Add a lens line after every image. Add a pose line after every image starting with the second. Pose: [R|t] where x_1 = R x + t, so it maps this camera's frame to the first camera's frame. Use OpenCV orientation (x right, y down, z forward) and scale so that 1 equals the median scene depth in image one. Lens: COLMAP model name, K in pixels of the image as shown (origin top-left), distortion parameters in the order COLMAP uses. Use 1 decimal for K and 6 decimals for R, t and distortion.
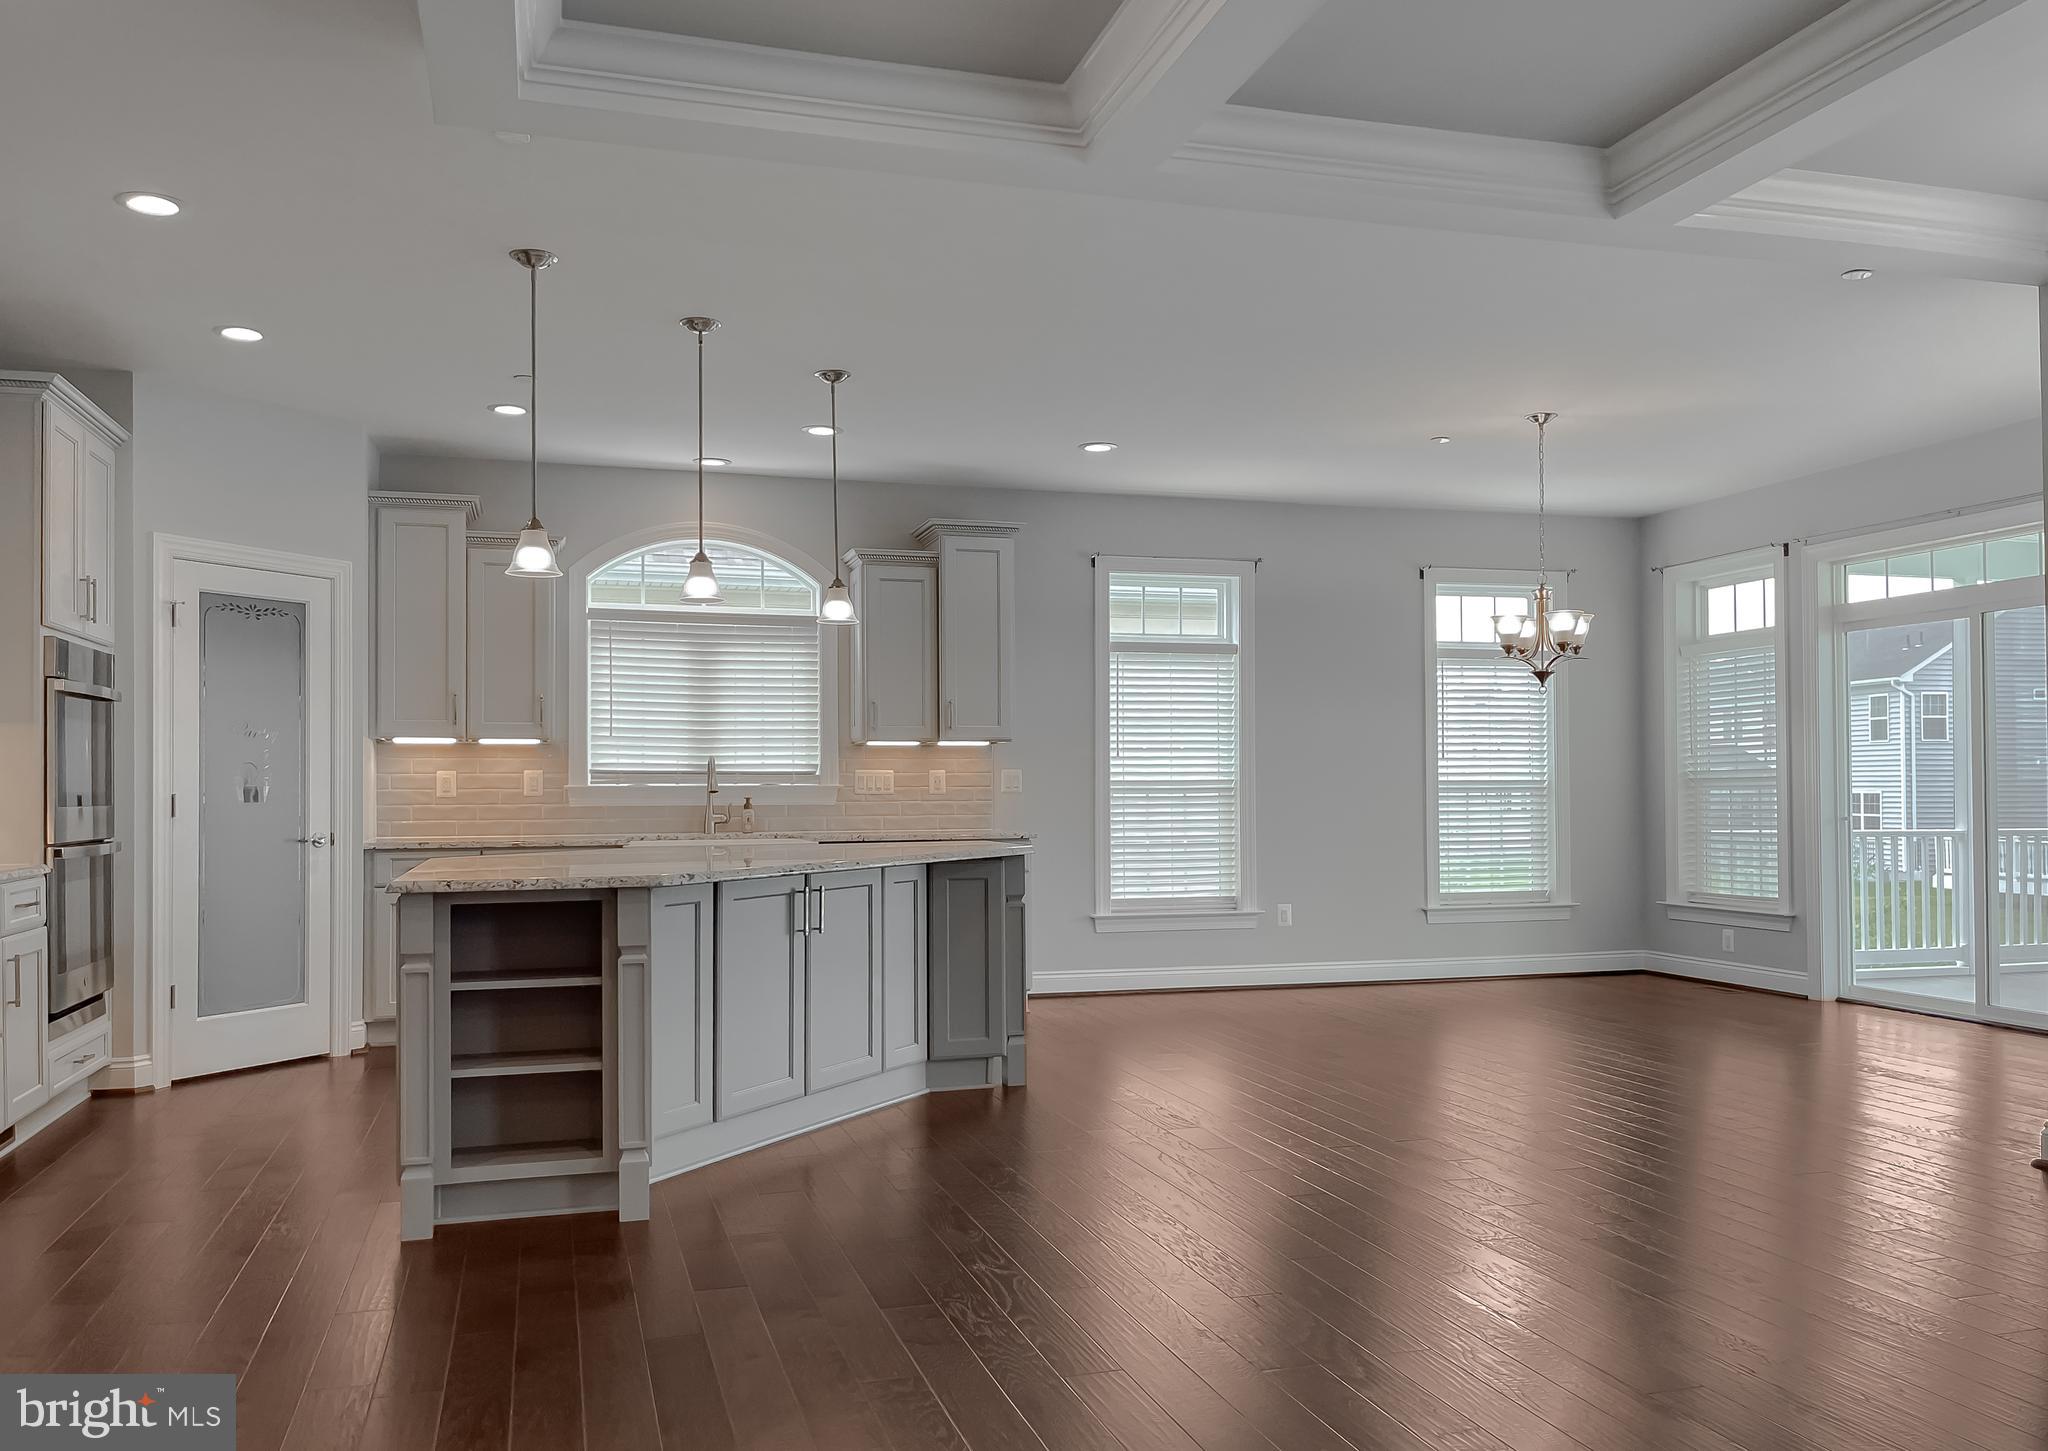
lens RADIAL K [[1595.1, 0, 1017.1], [0, 1595.1, 768.3], [0, 0, 1]] dist [0.051869, -0.035917]
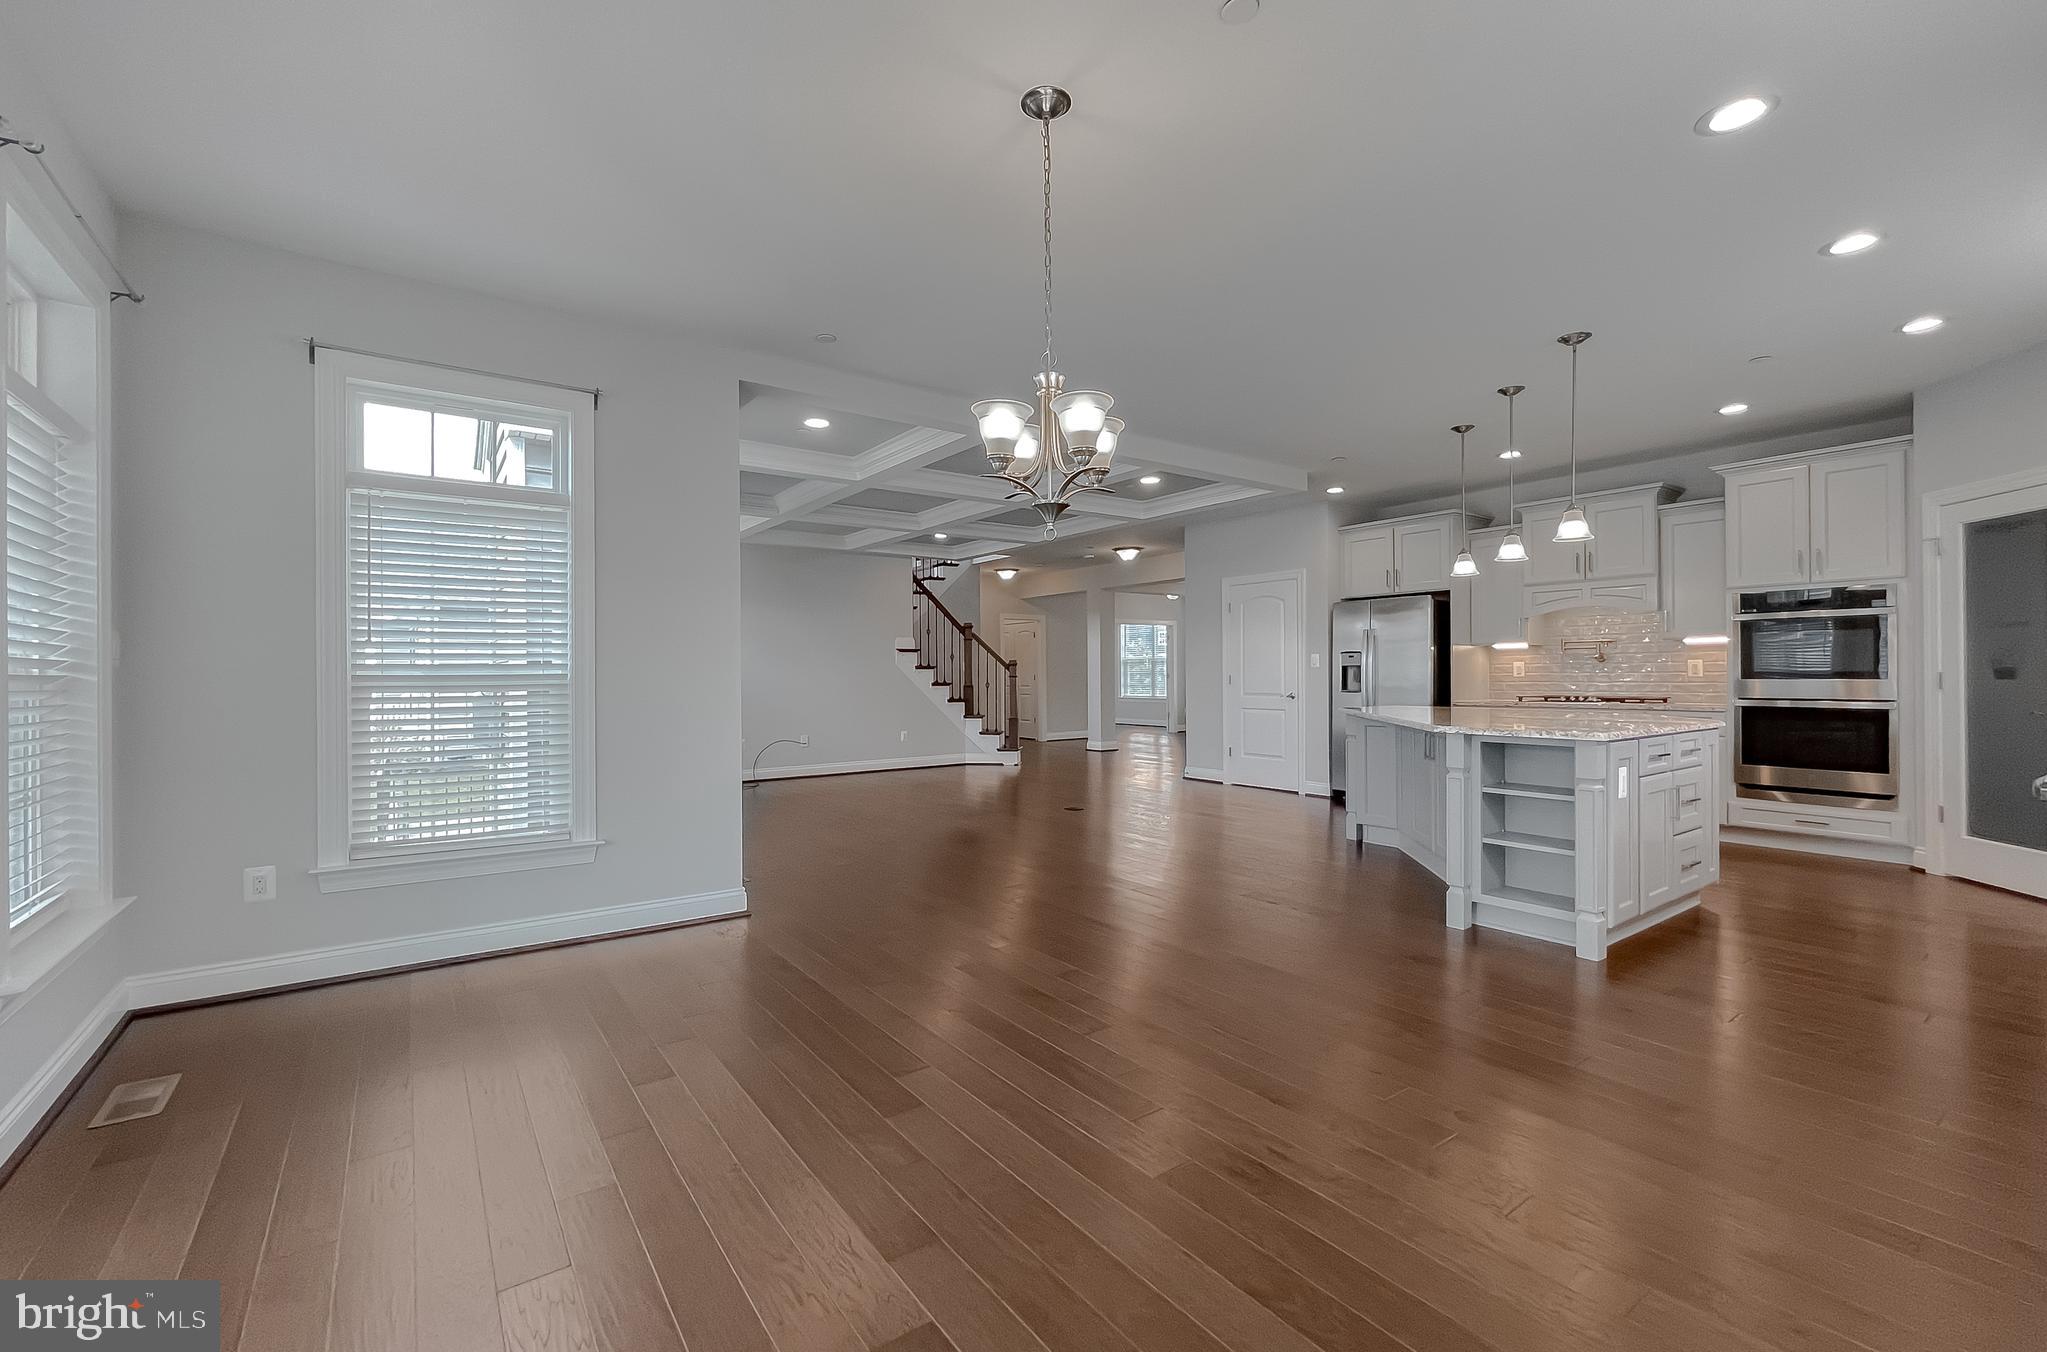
lens RADIAL K [[853.0, 0, 1020.2], [0, 853.0, 674.5], [0, 0, 1]] dist [-0.000120, 0.002360]
pose [[-0.946571, 0.012550, -0.322252, 0.381974], [0.015676, 0.999852, -0.007106, 0.008123], [0.322115, -0.011778, -0.946627, 1.132341]]
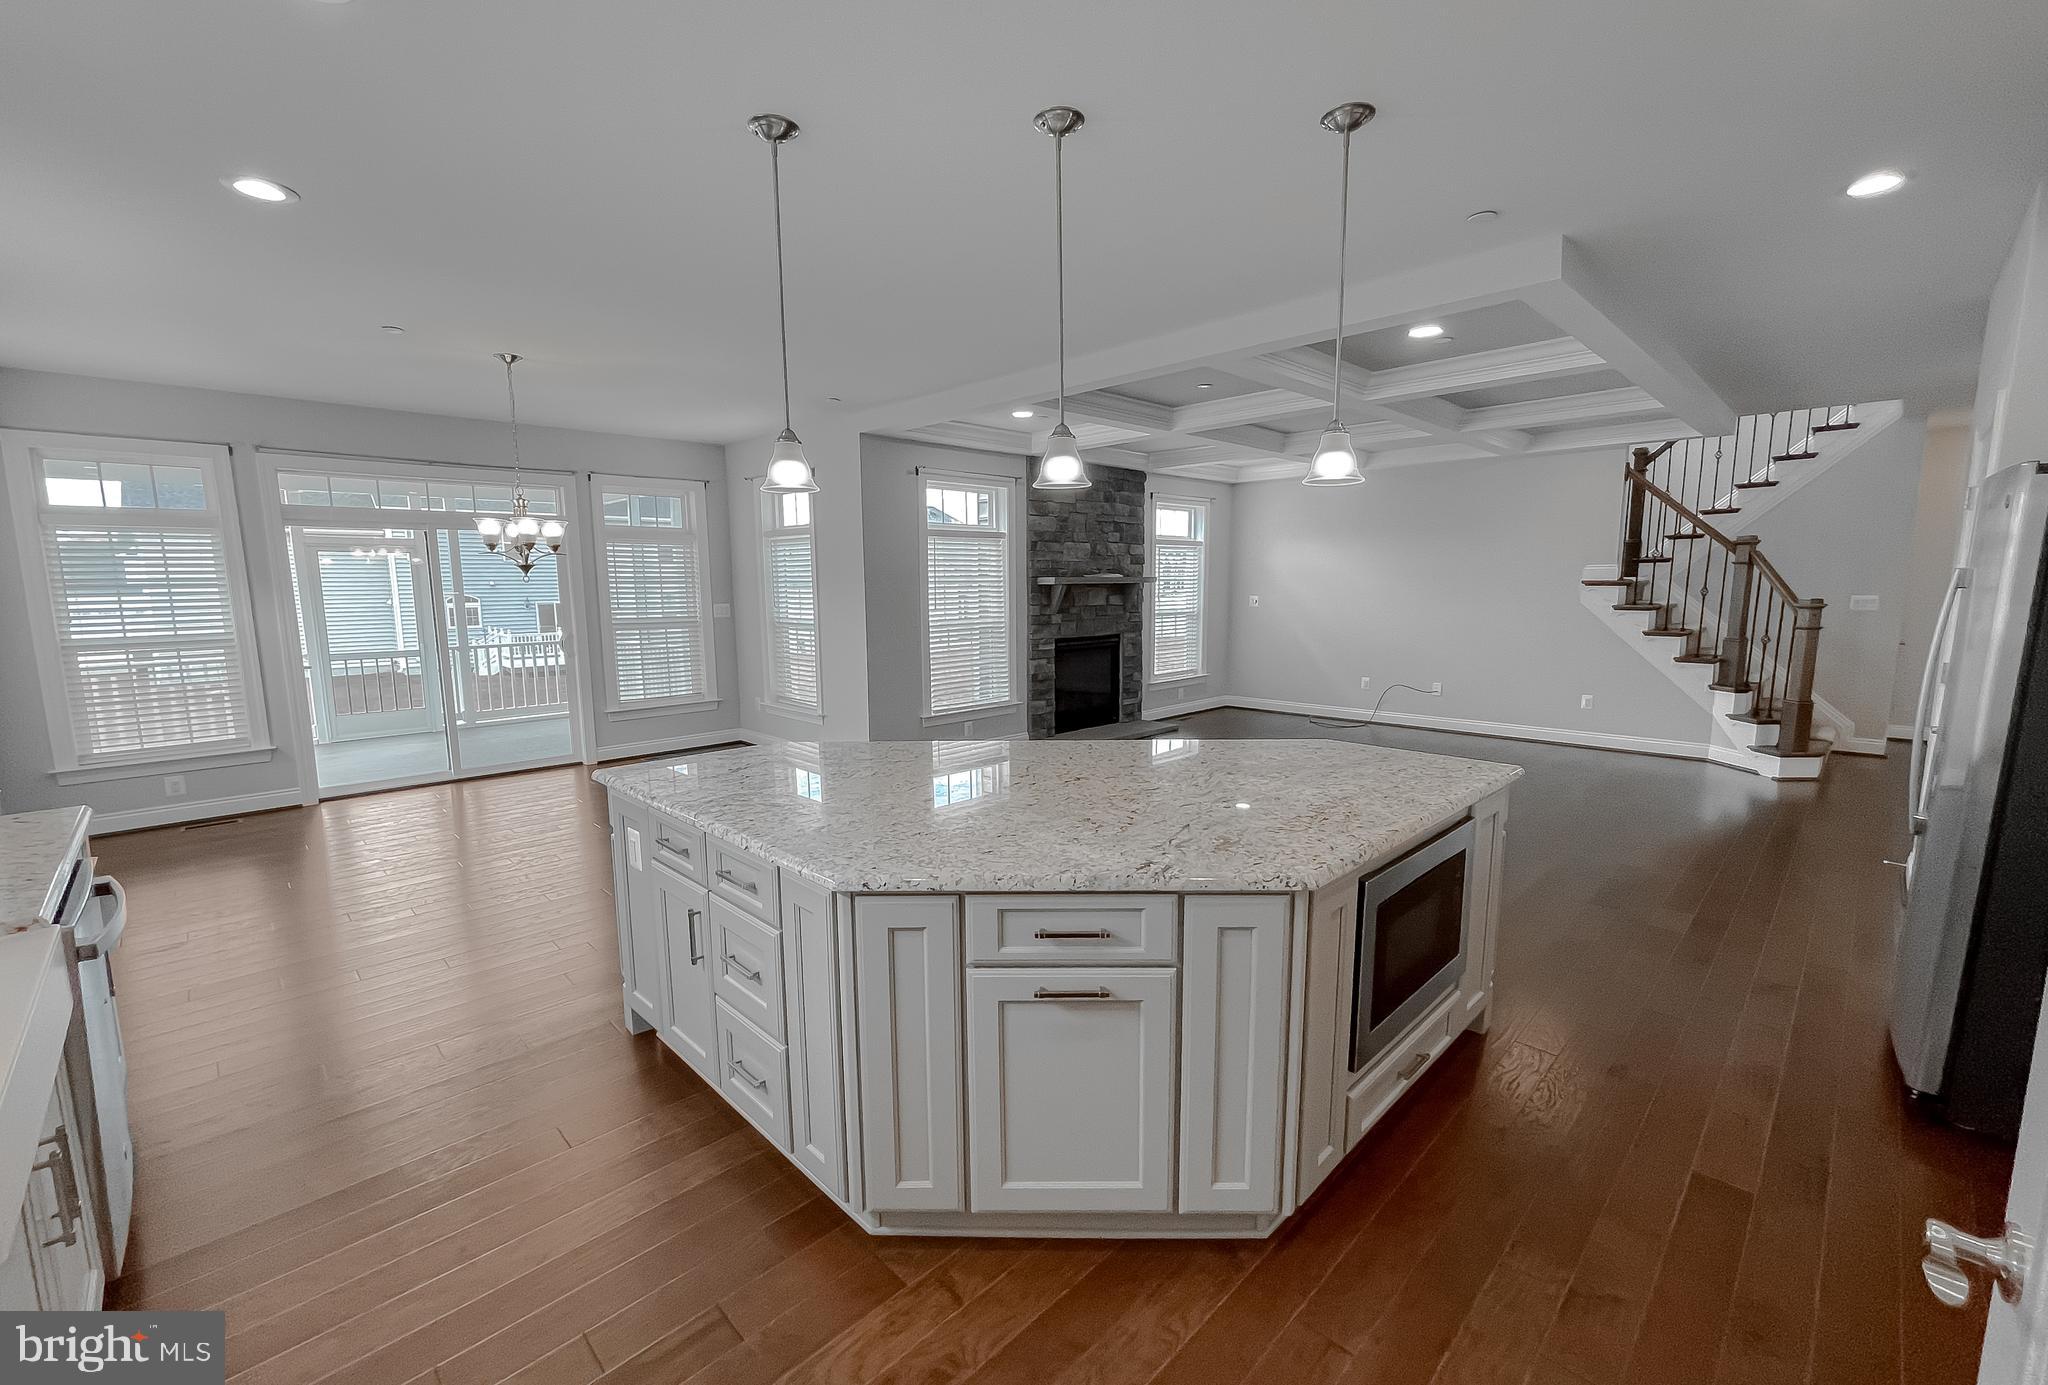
lens RADIAL K [[842.2, 0, 1007.4], [0, 842.2, 702.2], [0, 0, 1]] dist [0.003837, 0.000560]
pose [[-0.462265, -0.113381, 0.879463, -0.395067], [0.001662, 0.991679, 0.128722, -0.031649], [-0.886740, 0.060966, -0.458231, 0.839746]]
